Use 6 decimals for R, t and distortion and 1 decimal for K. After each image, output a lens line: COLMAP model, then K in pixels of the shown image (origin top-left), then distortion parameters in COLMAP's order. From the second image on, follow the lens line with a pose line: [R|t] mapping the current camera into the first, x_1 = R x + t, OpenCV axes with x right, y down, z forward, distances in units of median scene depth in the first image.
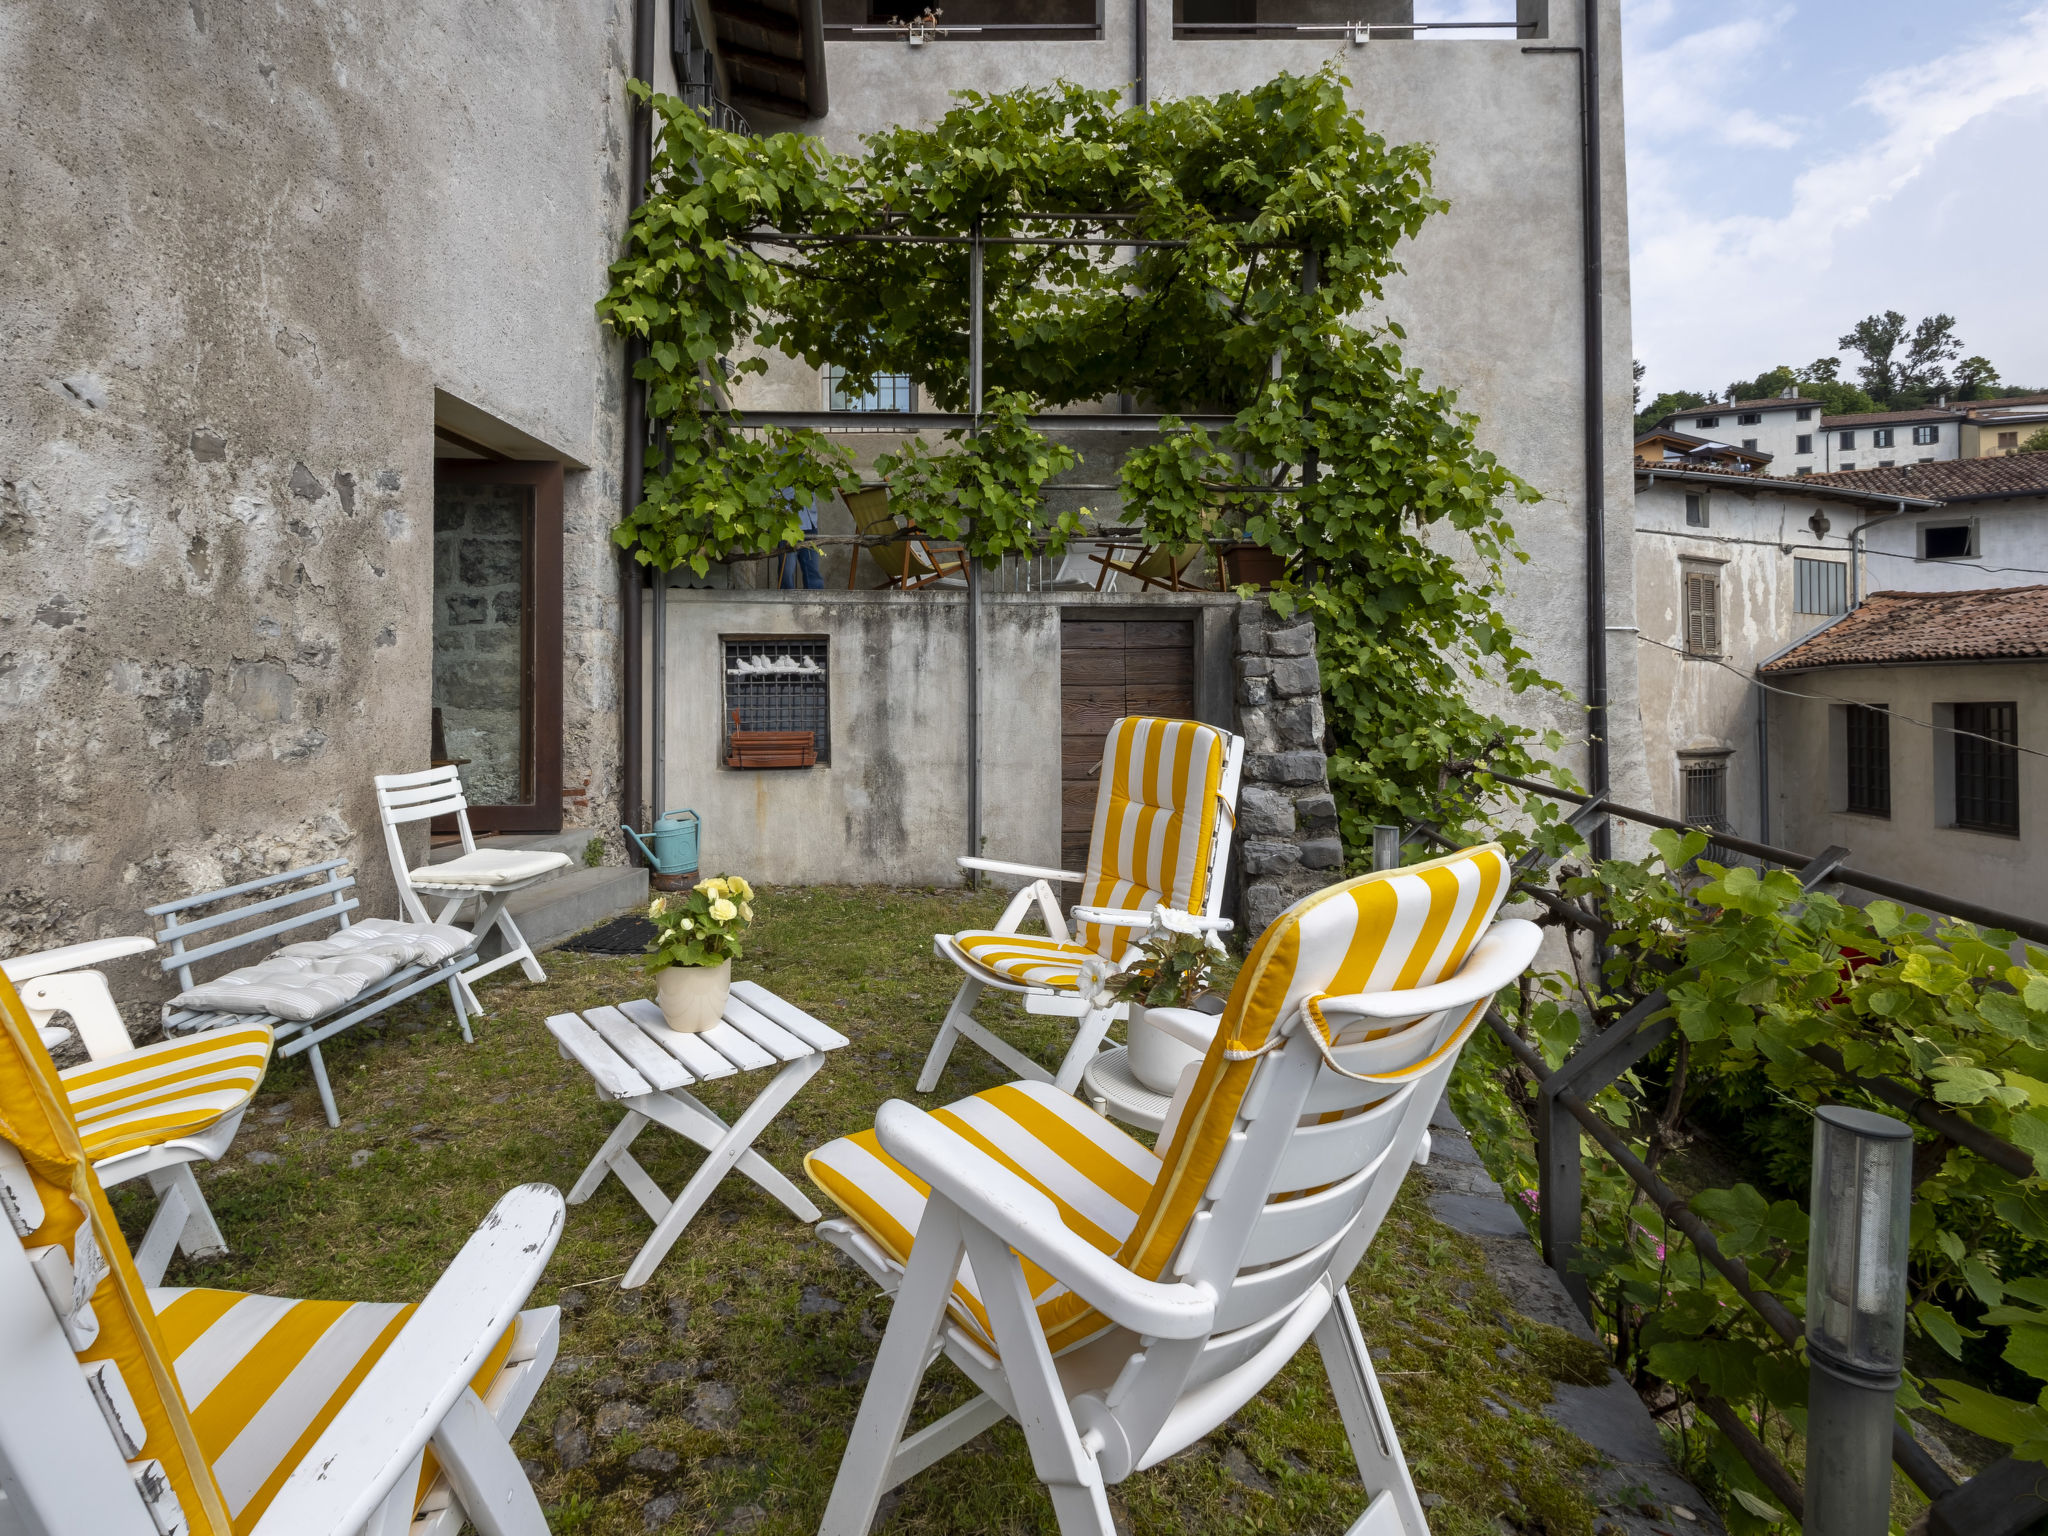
lens RADIAL K [[1072.4, 0, 932.1], [0, 1072.4, 705.8], [0, 0, 1]] dist [0.001652, 0.000362]
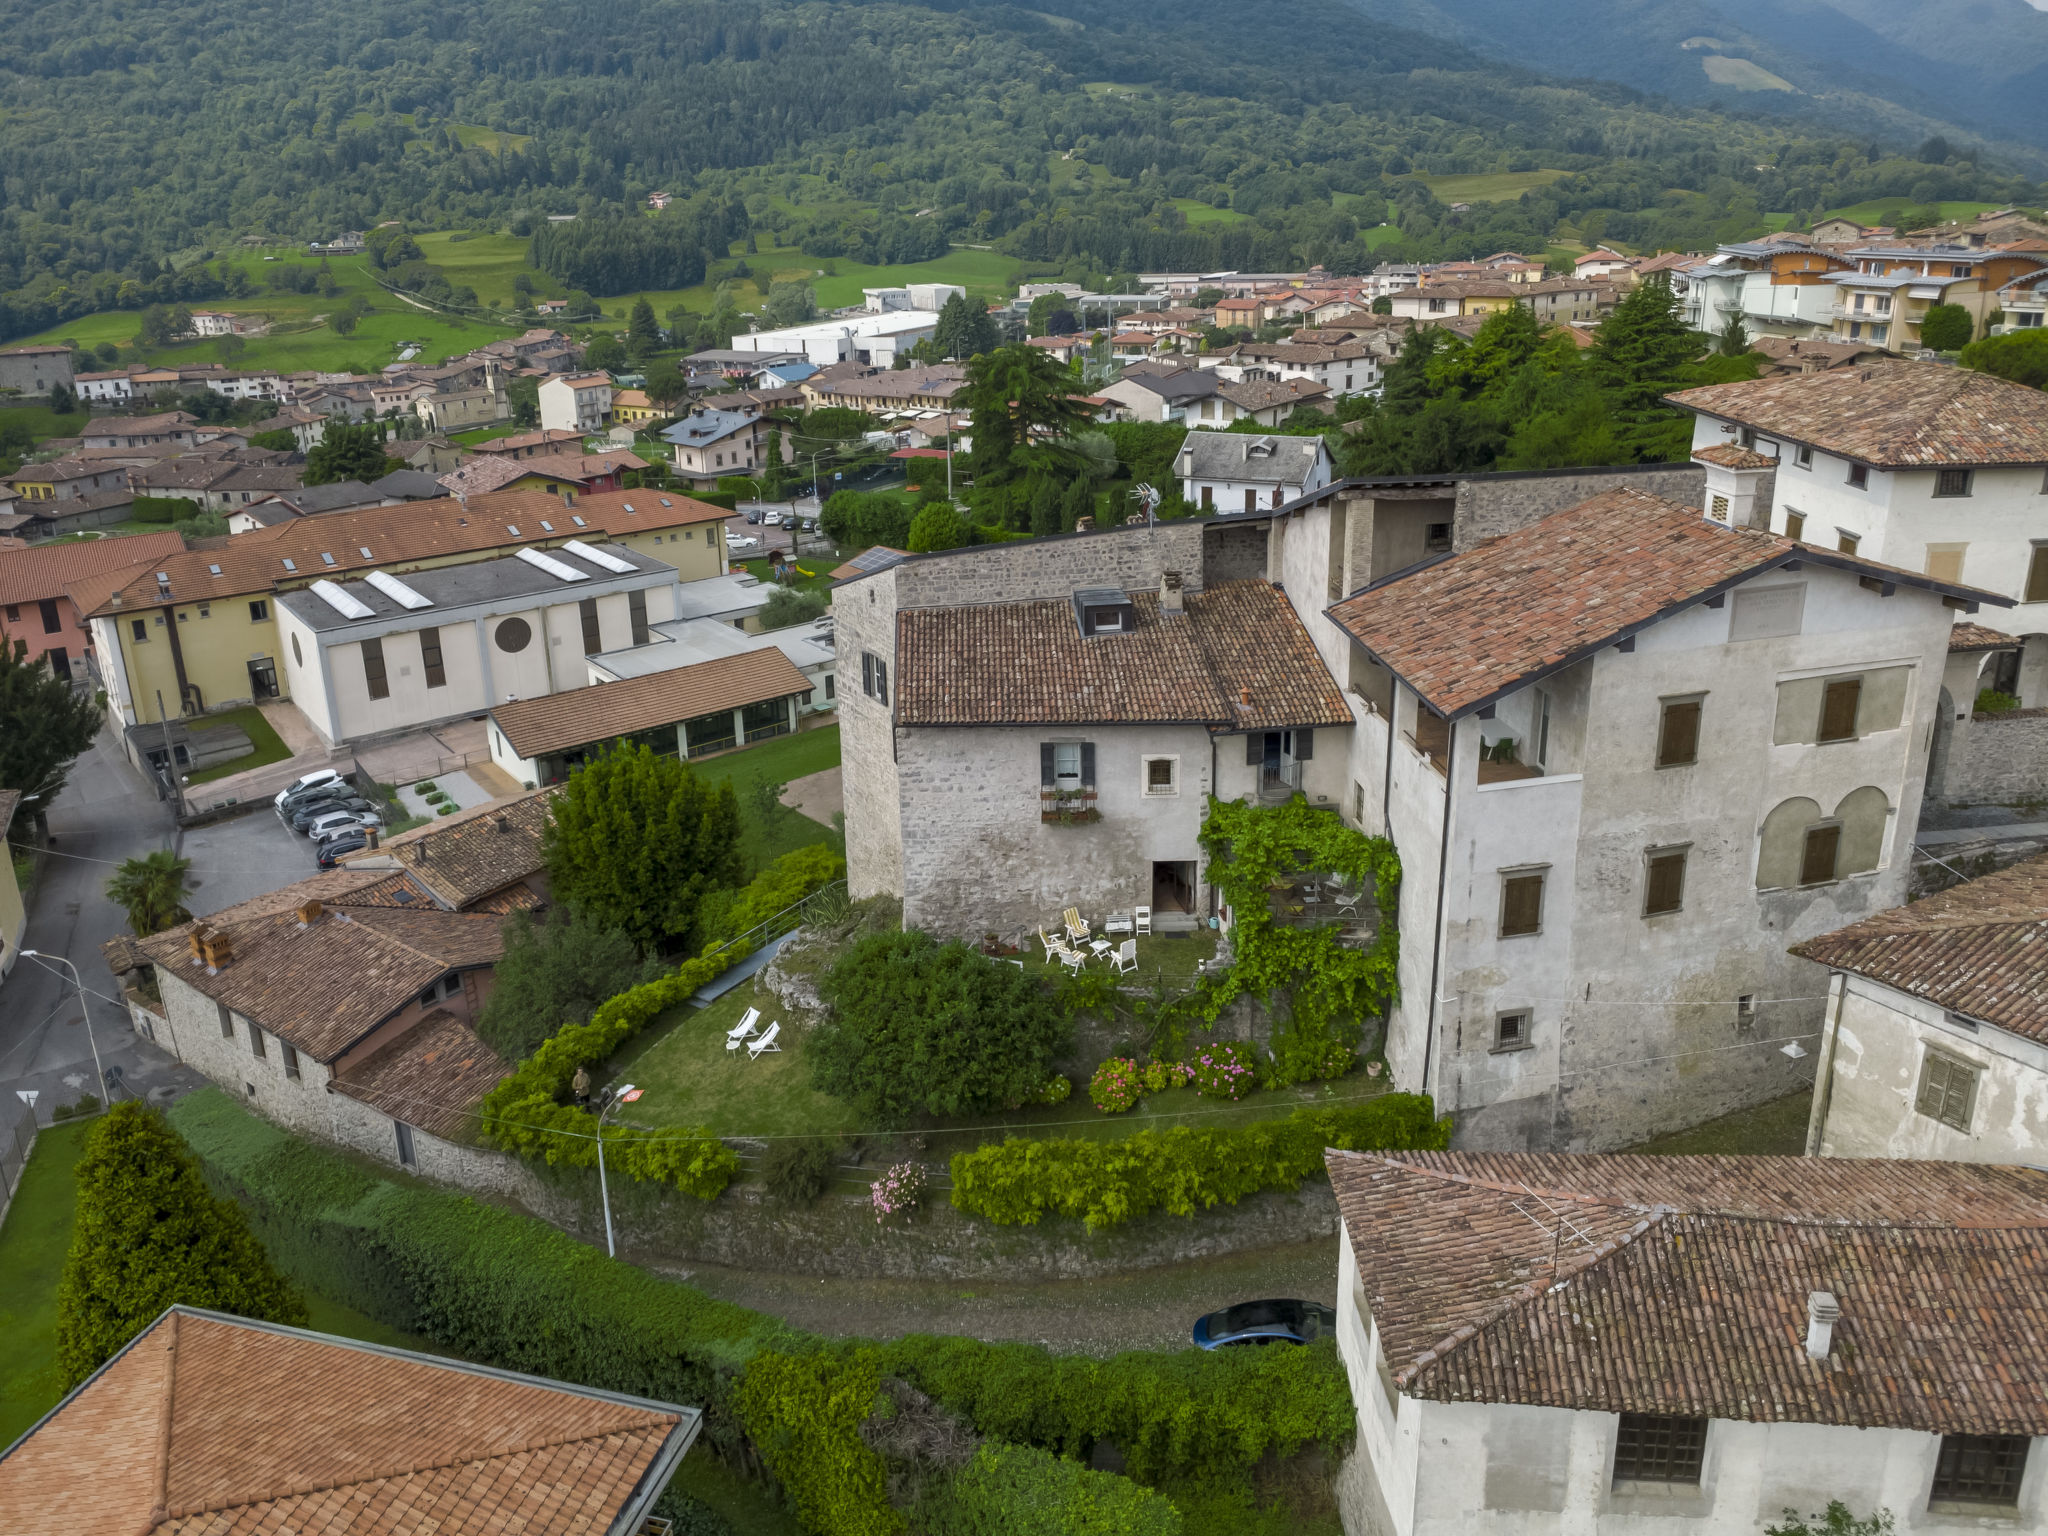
lens RADIAL K [[1495.5, 0, 1033.7], [0, 1495.5, 667.0], [0, 0, 1]] dist [0.004849, 0.001092]
pose [[0.113109, 0.293832, -0.949141, 2.157440], [0.031565, 0.953727, 0.299013, -1.138191], [0.993081, -0.063781, 0.098600, -0.207237]]
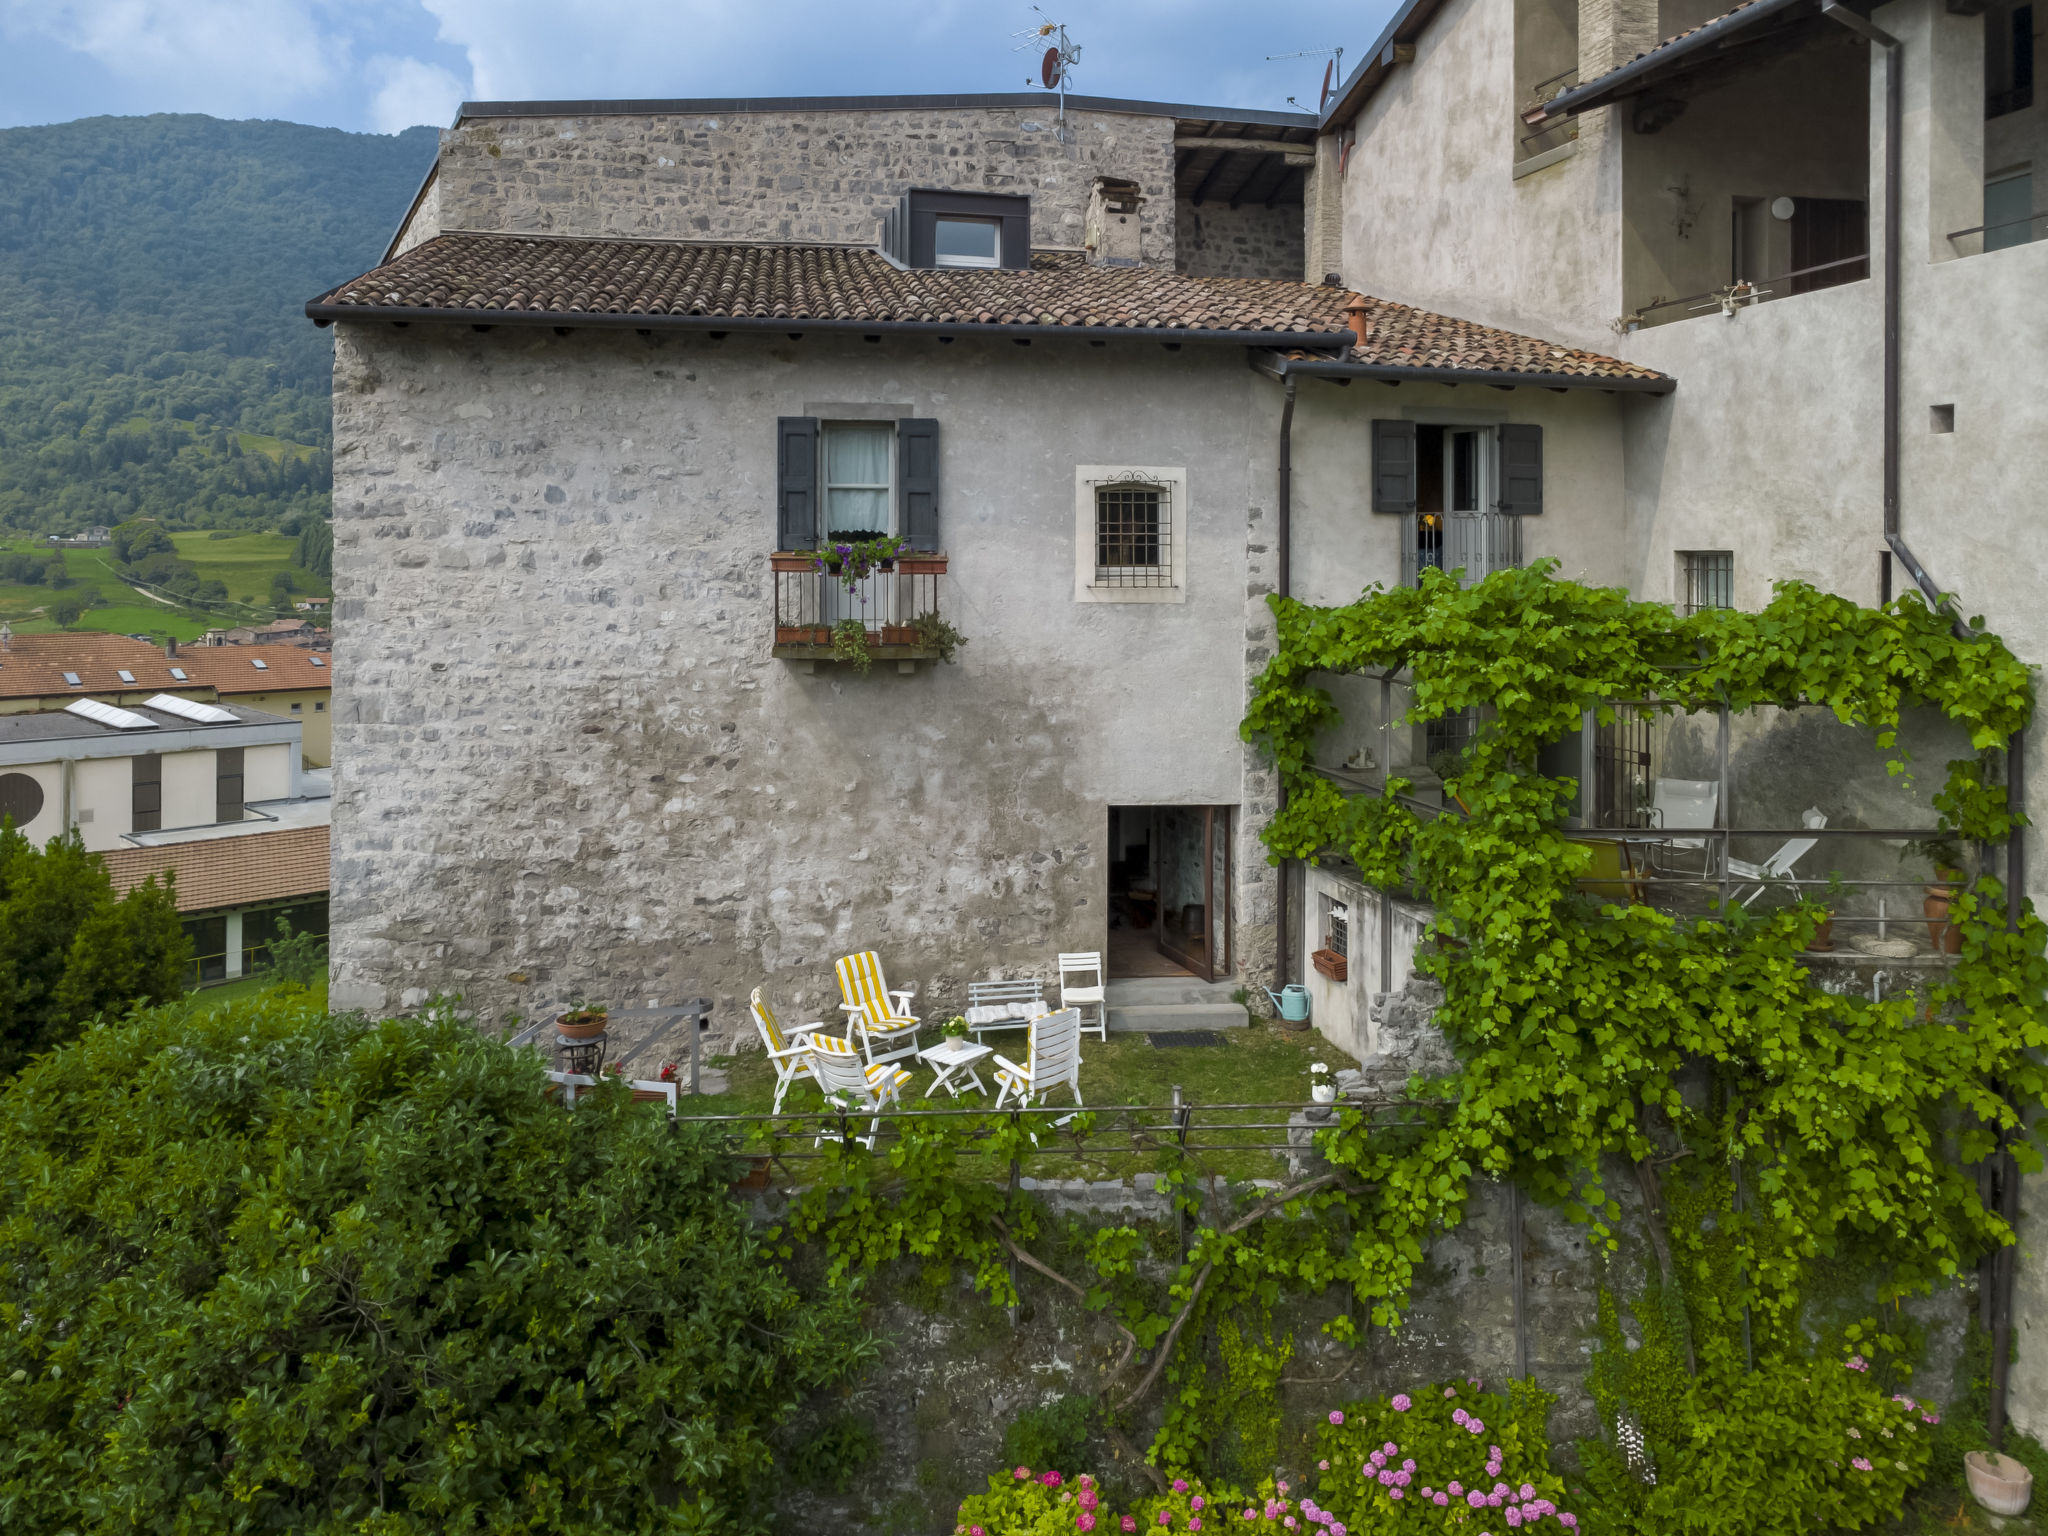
lens RADIAL K [[1536.1, 0, 1000.1], [0, 1536.1, 549.8], [0, 0, 1]] dist [0.005801, 0.004613]
pose [[0.215715, 0.002476, -0.976453, 0.720505], [0.004821, 0.999982, 0.003601, -0.216735], [0.976444, -0.005484, 0.215699, -0.026117]]
